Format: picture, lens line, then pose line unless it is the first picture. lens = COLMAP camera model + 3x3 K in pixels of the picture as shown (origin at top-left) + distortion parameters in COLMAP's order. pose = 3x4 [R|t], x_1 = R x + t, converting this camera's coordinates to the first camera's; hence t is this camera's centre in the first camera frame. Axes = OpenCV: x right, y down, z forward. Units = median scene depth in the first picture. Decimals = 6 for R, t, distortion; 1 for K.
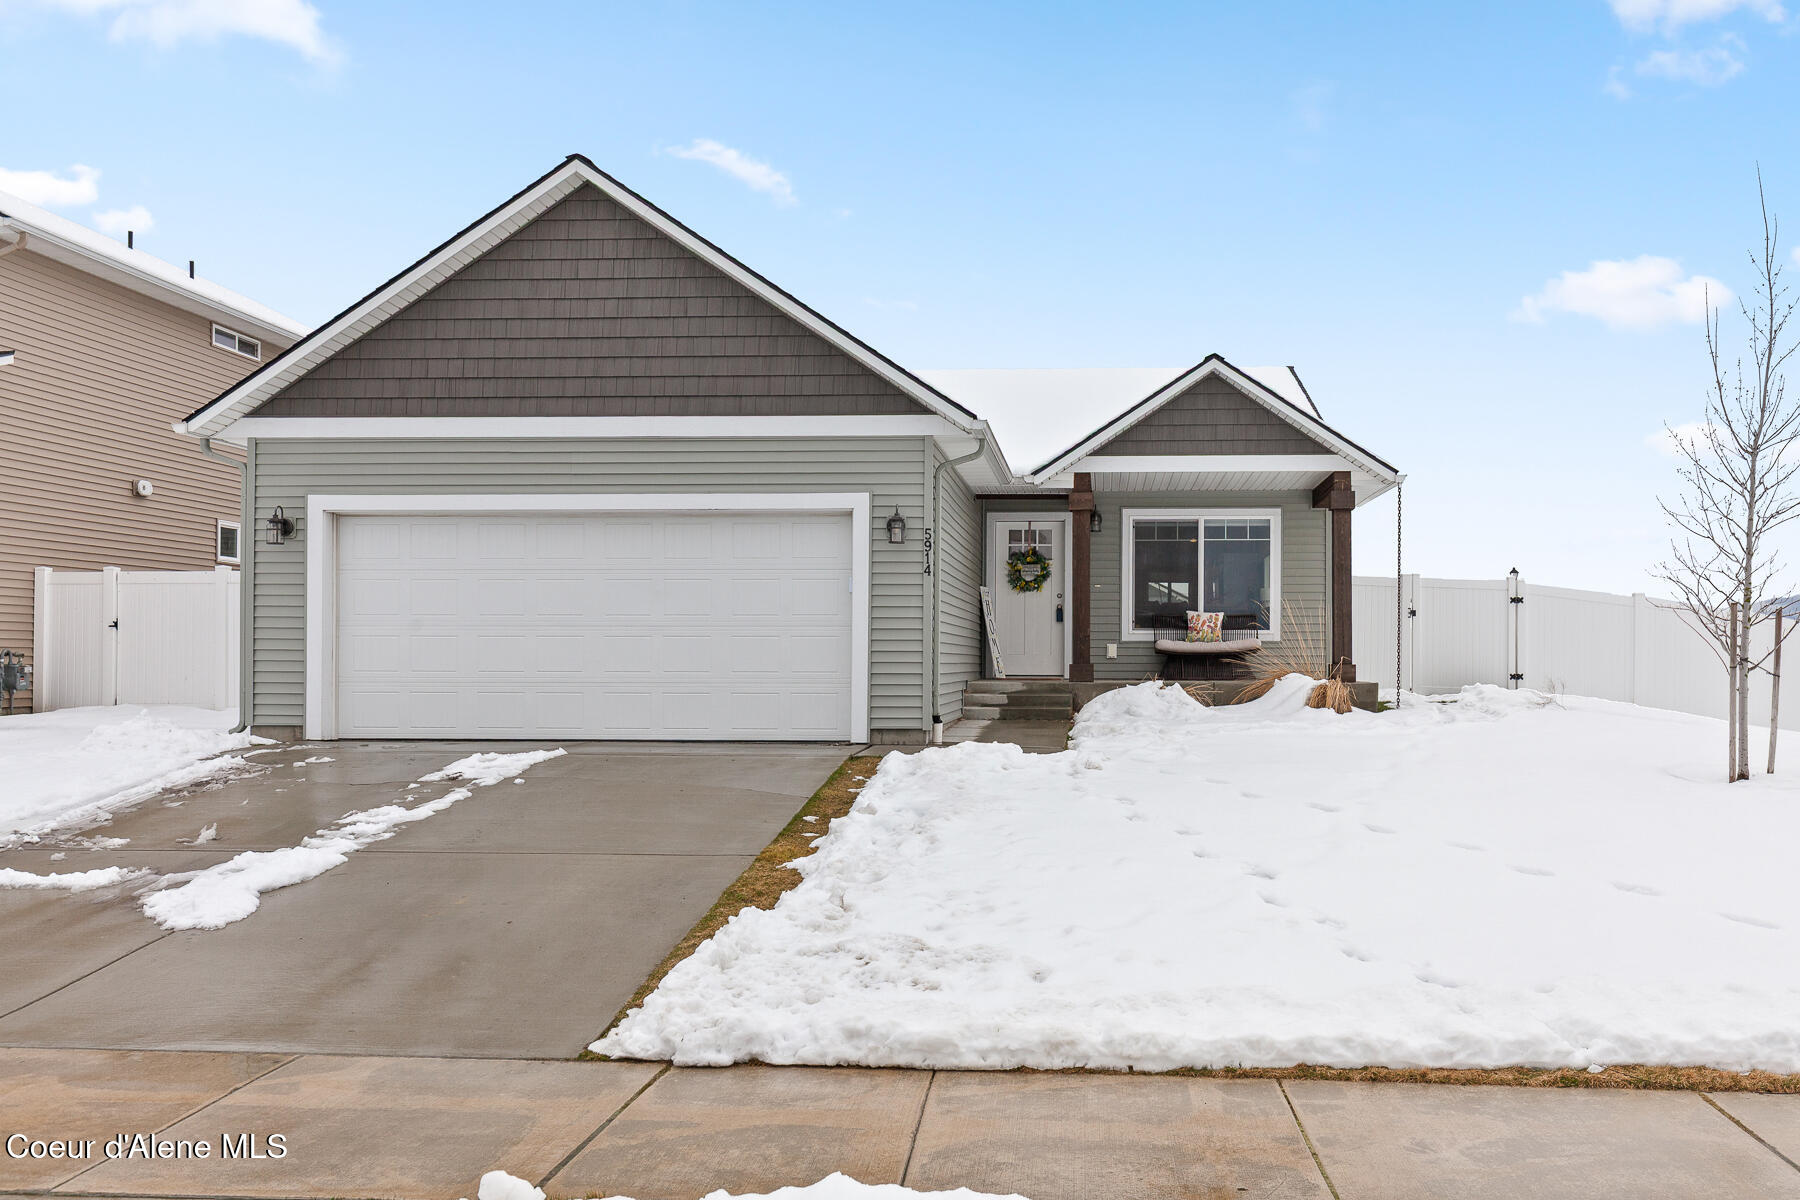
lens RADIAL K [[1523.2, 0, 900.0], [0, 1523.2, 600.0], [0, 0, 1]] dist [0.007076, -0.002986]
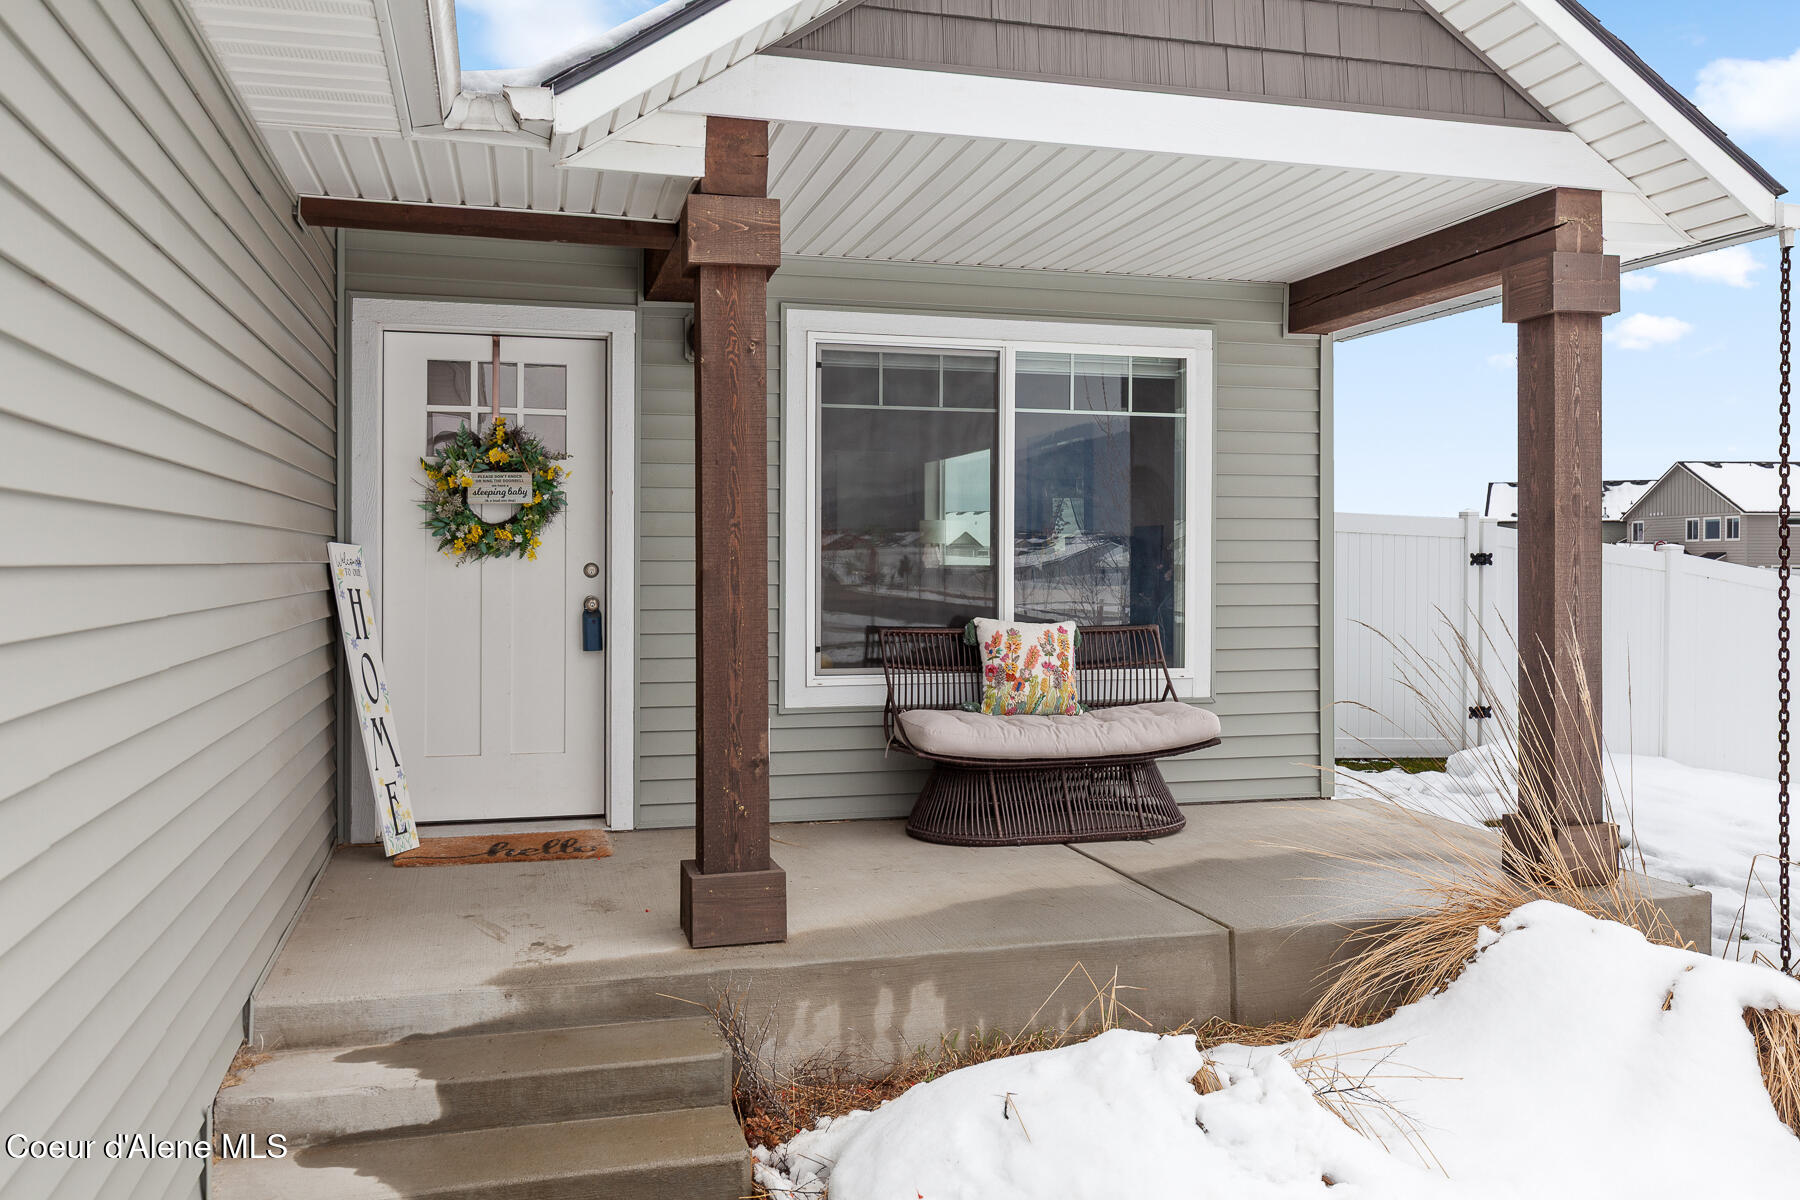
lens RADIAL K [[1523.2, 0, 900.0], [0, 1523.2, 600.0], [0, 0, 1]] dist [0.007076, -0.002986]
pose [[0.927727, -0.012628, 0.373046, 0.057023], [-0.011944, 0.997911, 0.063482, -0.022930], [-0.373069, -0.063350, 0.925638, 0.866426]]
